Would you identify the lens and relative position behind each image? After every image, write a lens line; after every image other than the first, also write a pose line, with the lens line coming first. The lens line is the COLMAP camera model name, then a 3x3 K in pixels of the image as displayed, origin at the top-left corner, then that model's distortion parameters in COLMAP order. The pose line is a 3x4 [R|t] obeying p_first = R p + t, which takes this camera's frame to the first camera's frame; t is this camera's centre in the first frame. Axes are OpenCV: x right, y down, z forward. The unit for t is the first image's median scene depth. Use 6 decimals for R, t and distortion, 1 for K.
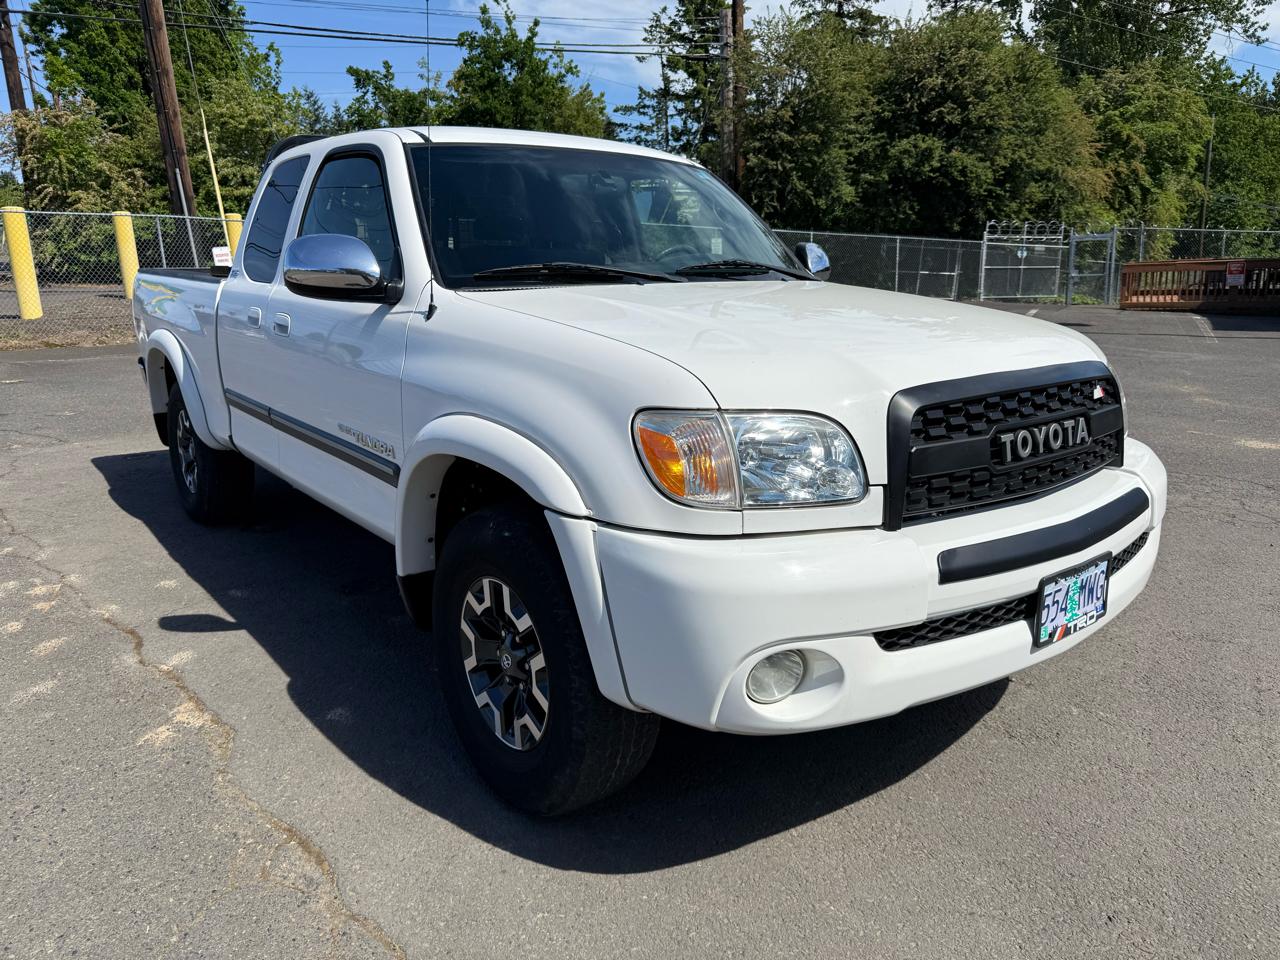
lens RADIAL K [[923.0, 0, 645.8], [0, 923.0, 475.4], [0, 0, 1]] dist [0.037222, -0.039813]
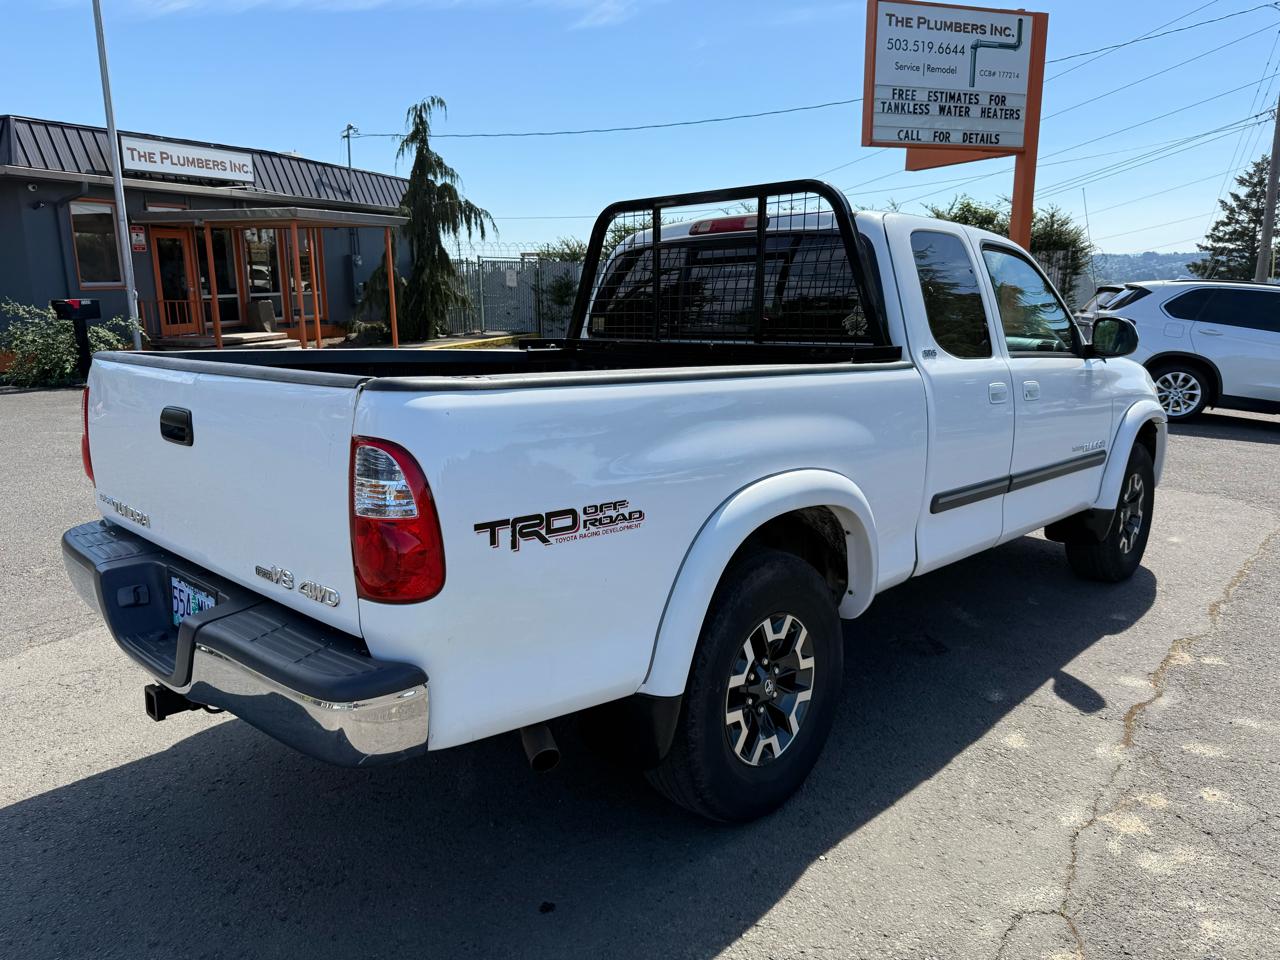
lens RADIAL K [[923.0, 0, 645.8], [0, 923.0, 475.4], [0, 0, 1]] dist [0.037222, -0.039813]
pose [[-0.140748, -0.171214, 0.975128, -0.171003], [0.226587, 0.953220, 0.200073, -0.046819], [-0.963768, 0.249112, -0.095369, 0.187296]]
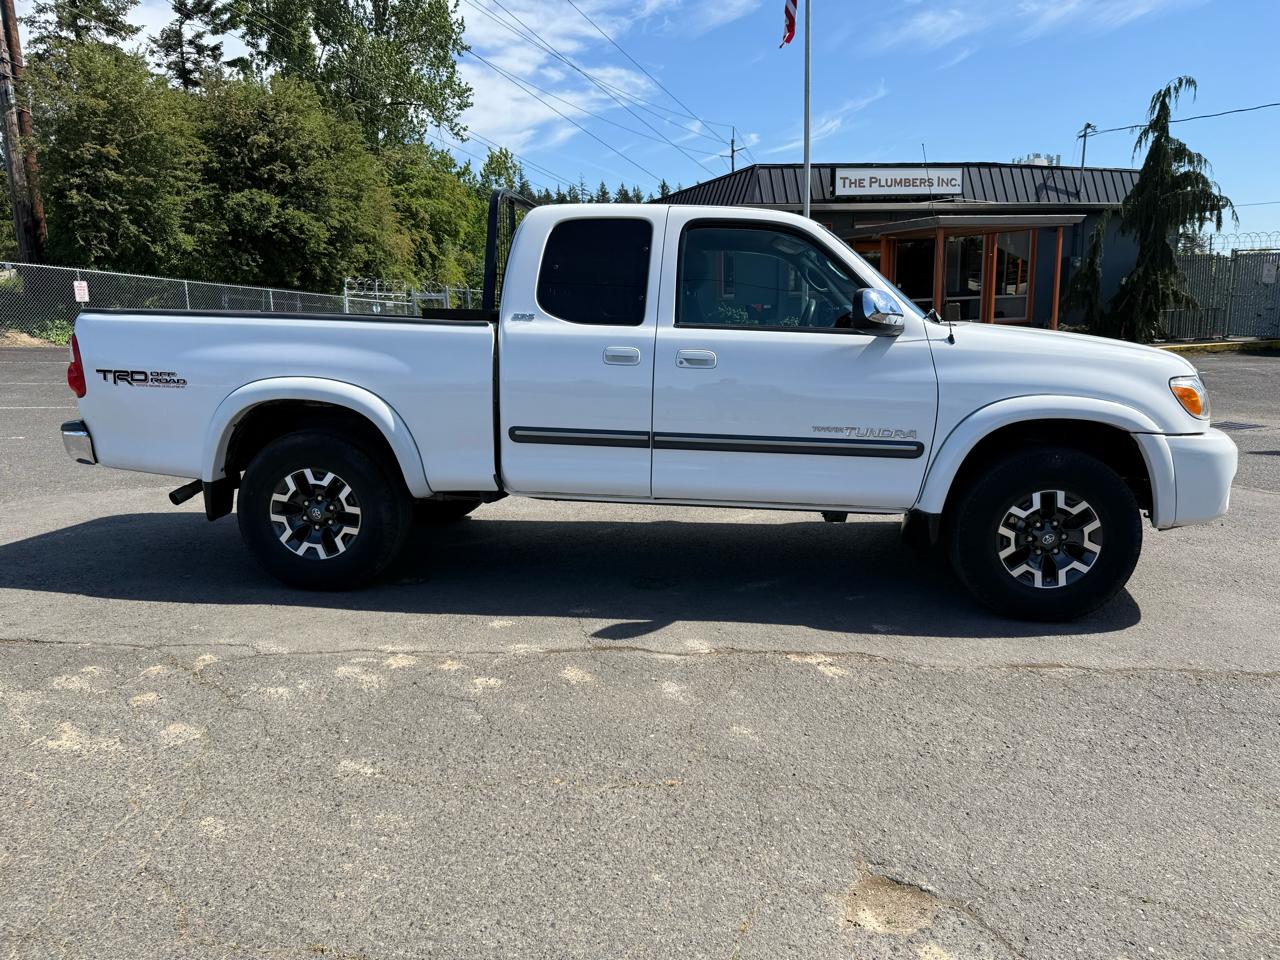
lens RADIAL K [[923.0, 0, 645.8], [0, 923.0, 475.4], [0, 0, 1]] dist [0.037222, -0.039813]
pose [[0.698105, -0.113900, 0.706877, -0.154405], [0.153475, 0.988123, 0.007648, -0.003535], [-0.699353, 0.103149, 0.707295, 0.023952]]
